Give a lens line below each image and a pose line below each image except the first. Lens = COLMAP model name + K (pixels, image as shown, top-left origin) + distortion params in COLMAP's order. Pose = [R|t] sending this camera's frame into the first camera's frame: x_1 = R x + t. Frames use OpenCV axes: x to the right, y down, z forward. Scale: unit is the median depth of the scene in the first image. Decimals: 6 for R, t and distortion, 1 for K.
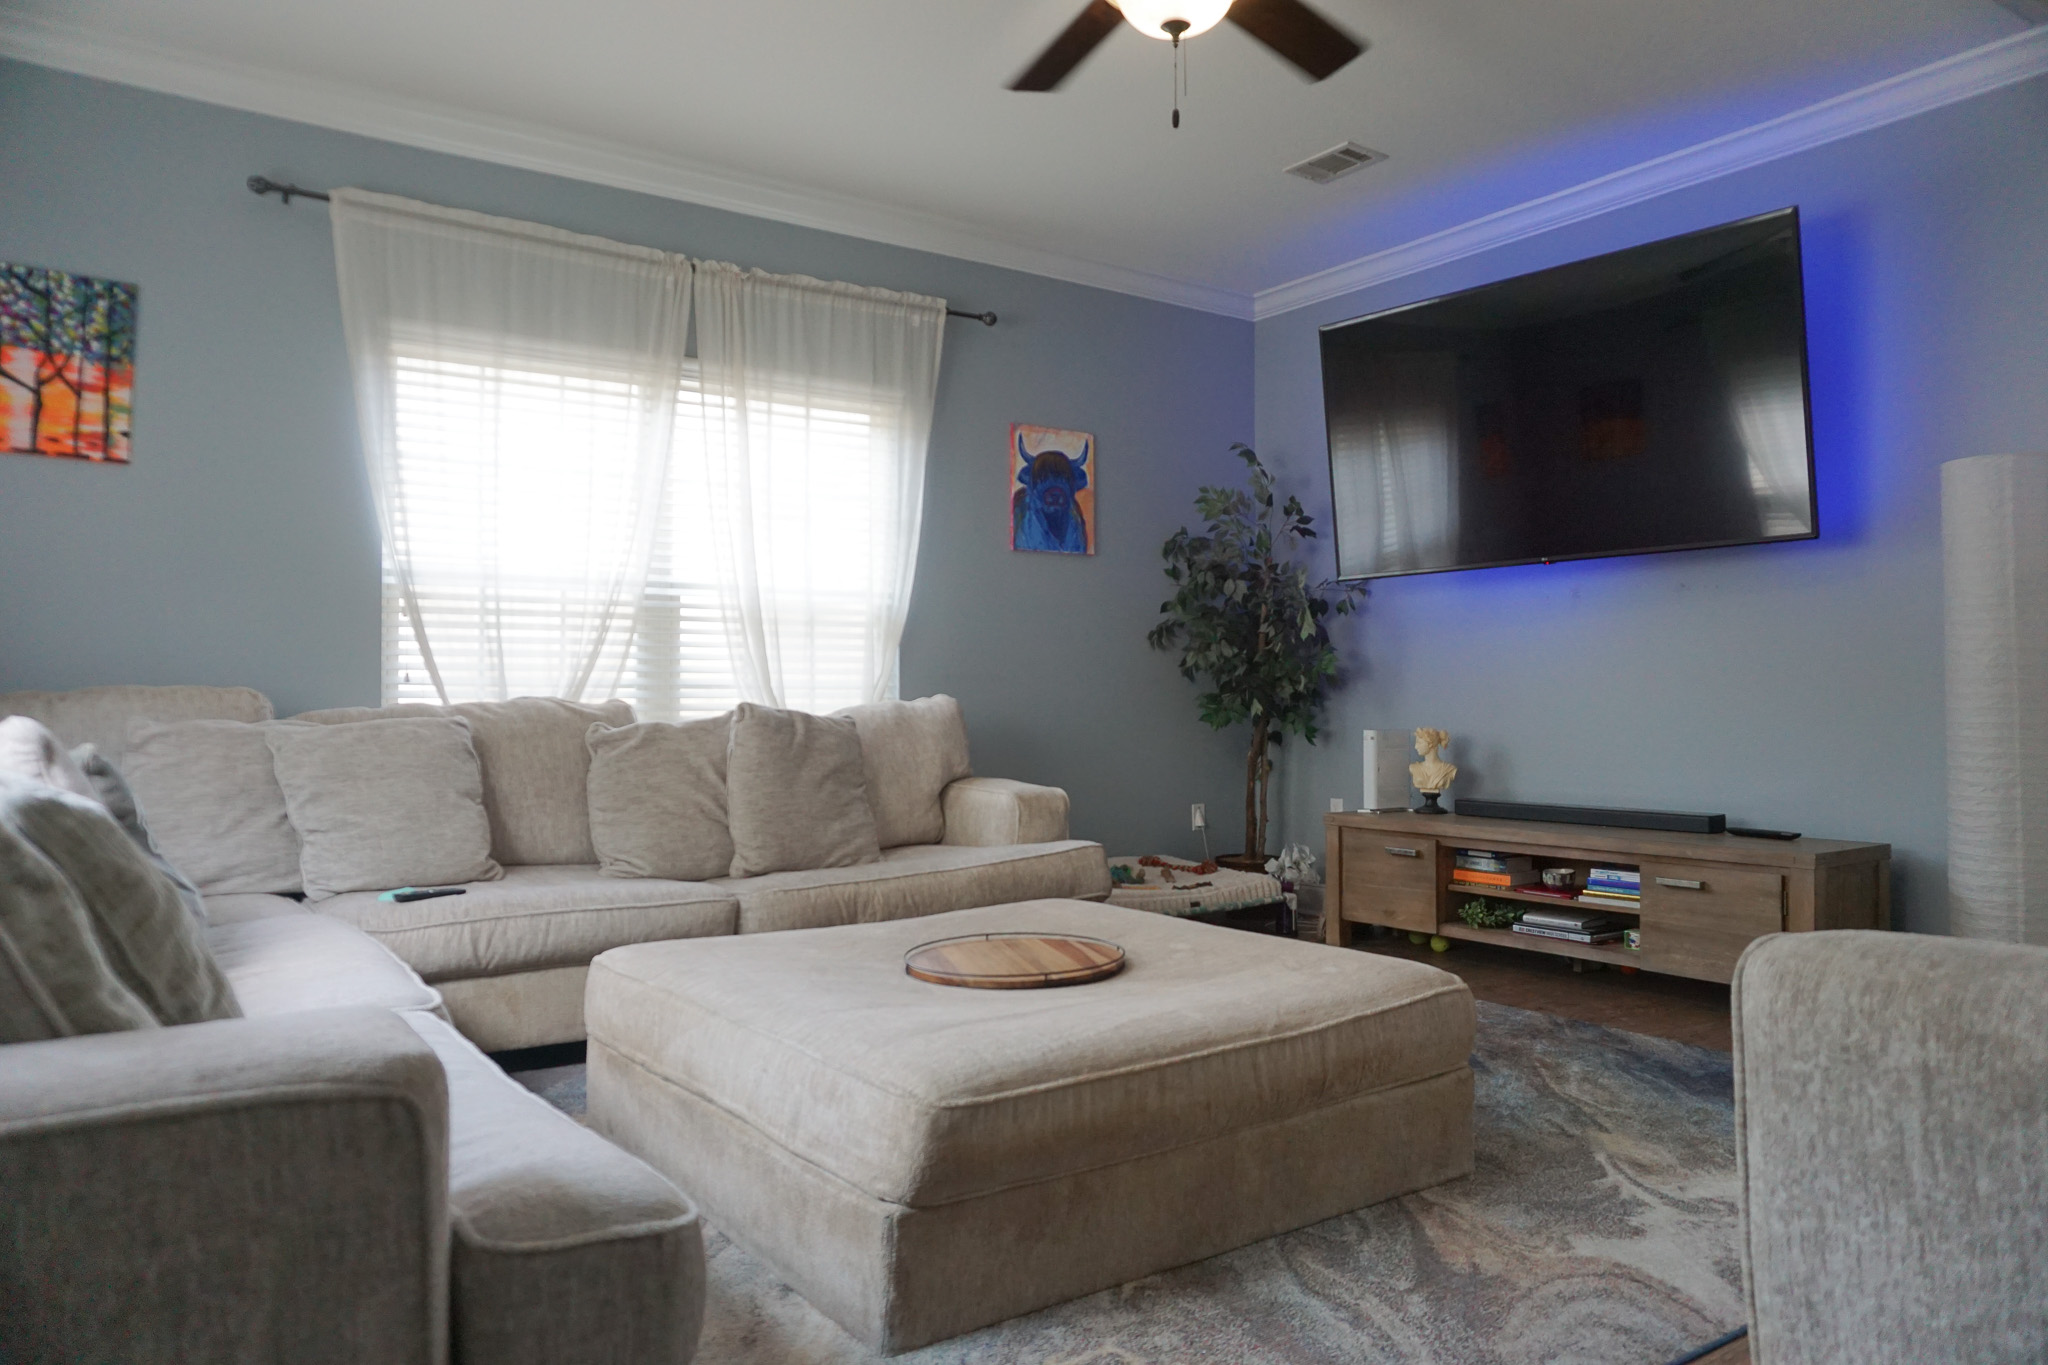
lens RADIAL K [[1366.6, 0, 1024.0], [0, 1366.6, 682.5], [0, 0, 1]] dist [-0.034035, -0.002033]
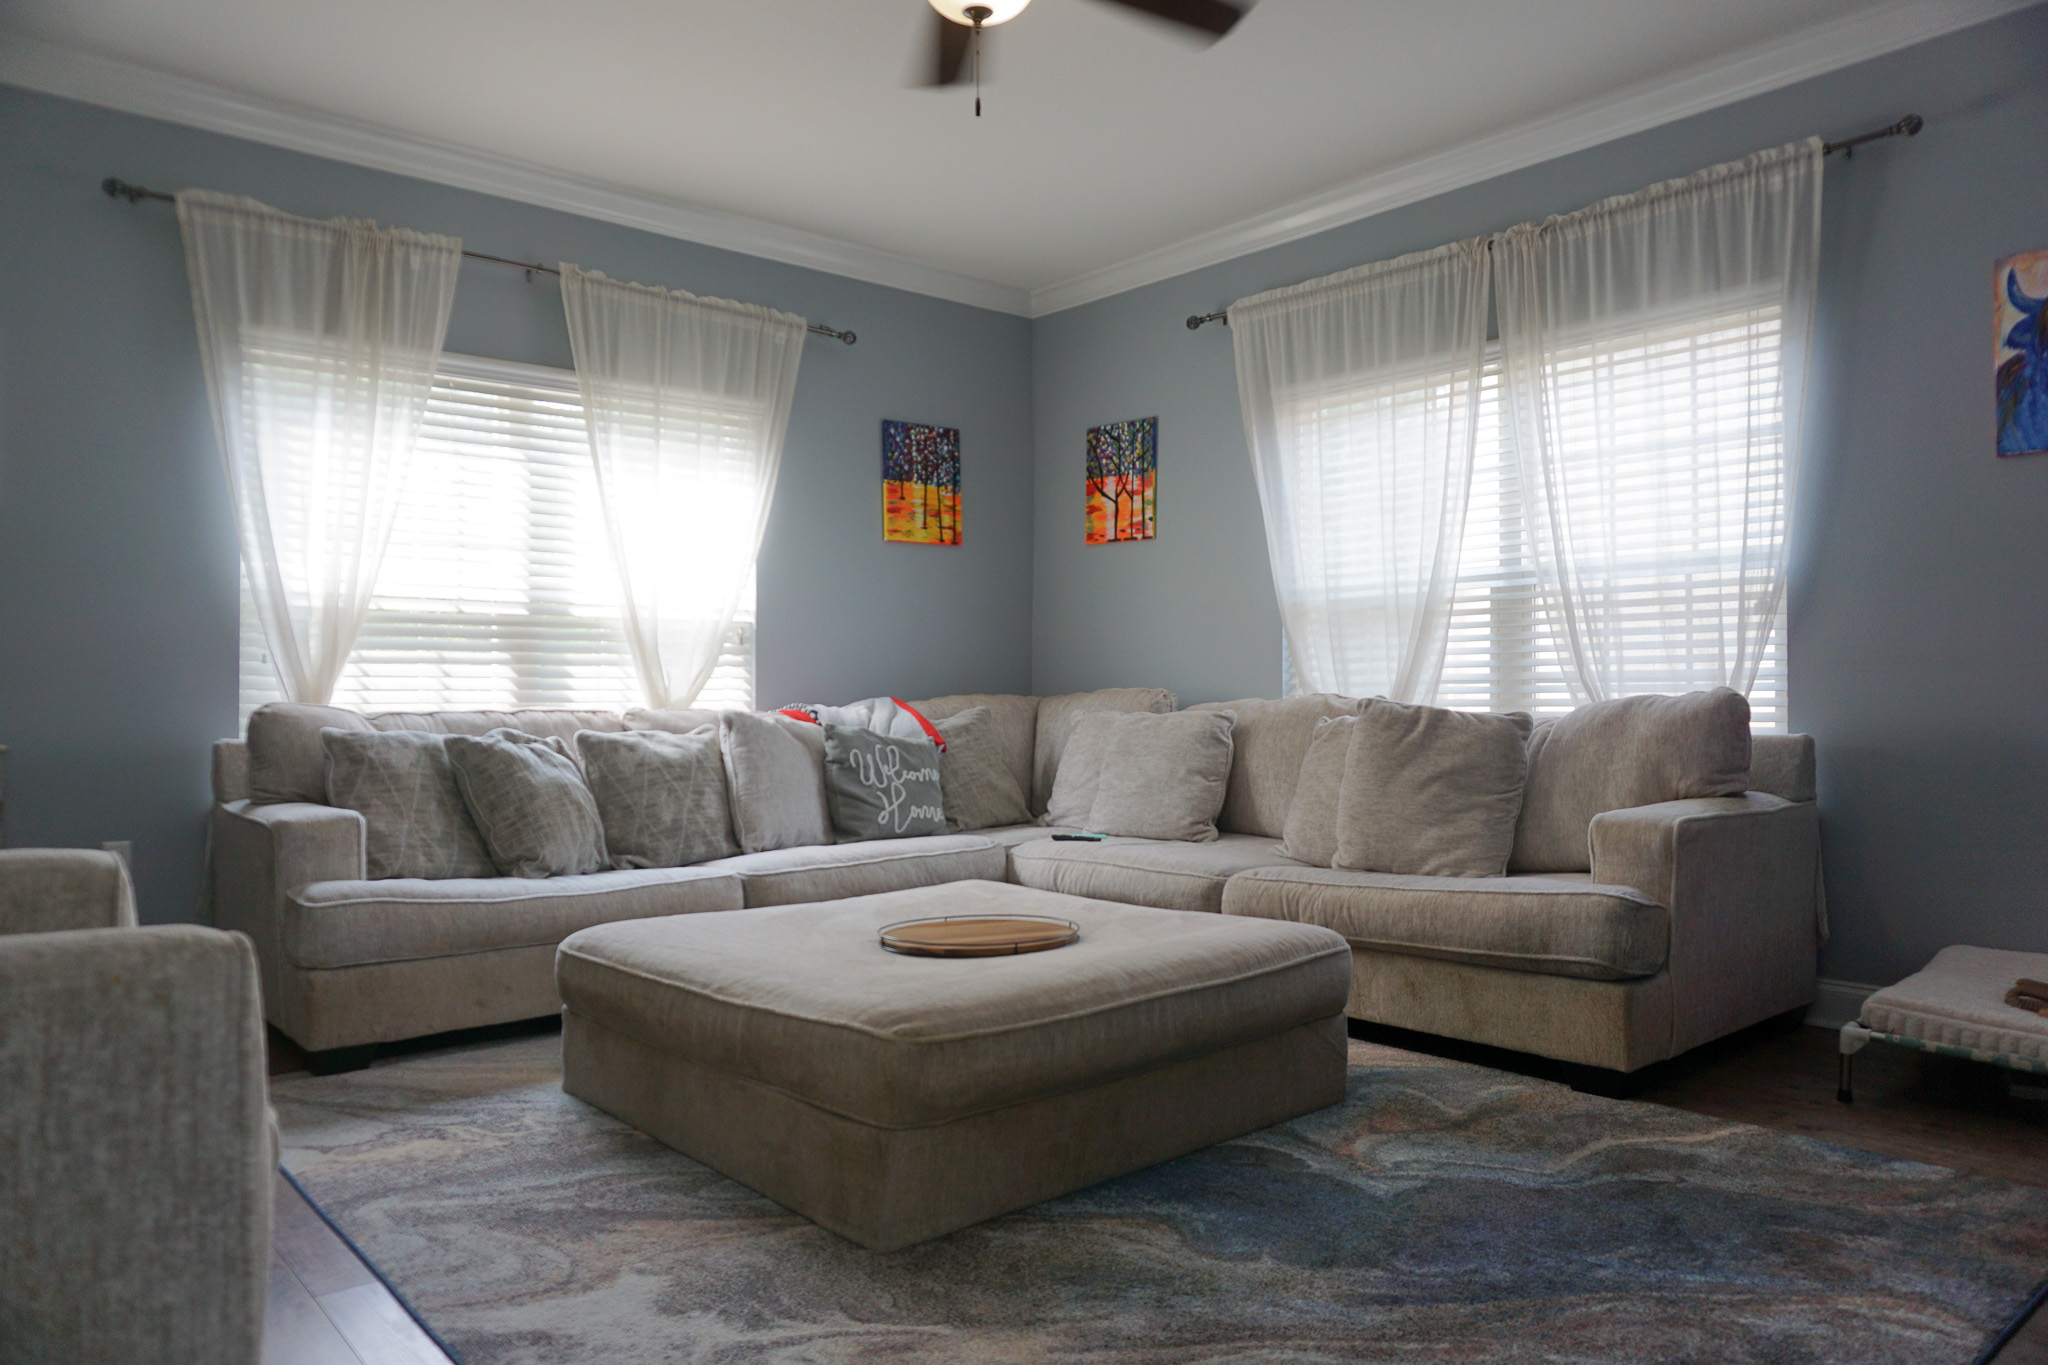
lens RADIAL K [[1366.6, 0, 1024.0], [0, 1366.6, 682.5], [0, 0, 1]] dist [-0.034035, -0.002033]
pose [[0.114445, -0.010729, -0.993372, 0.820815], [0.022720, 0.999708, -0.008180, 0.005673], [0.993170, -0.021633, 0.114656, 0.684322]]
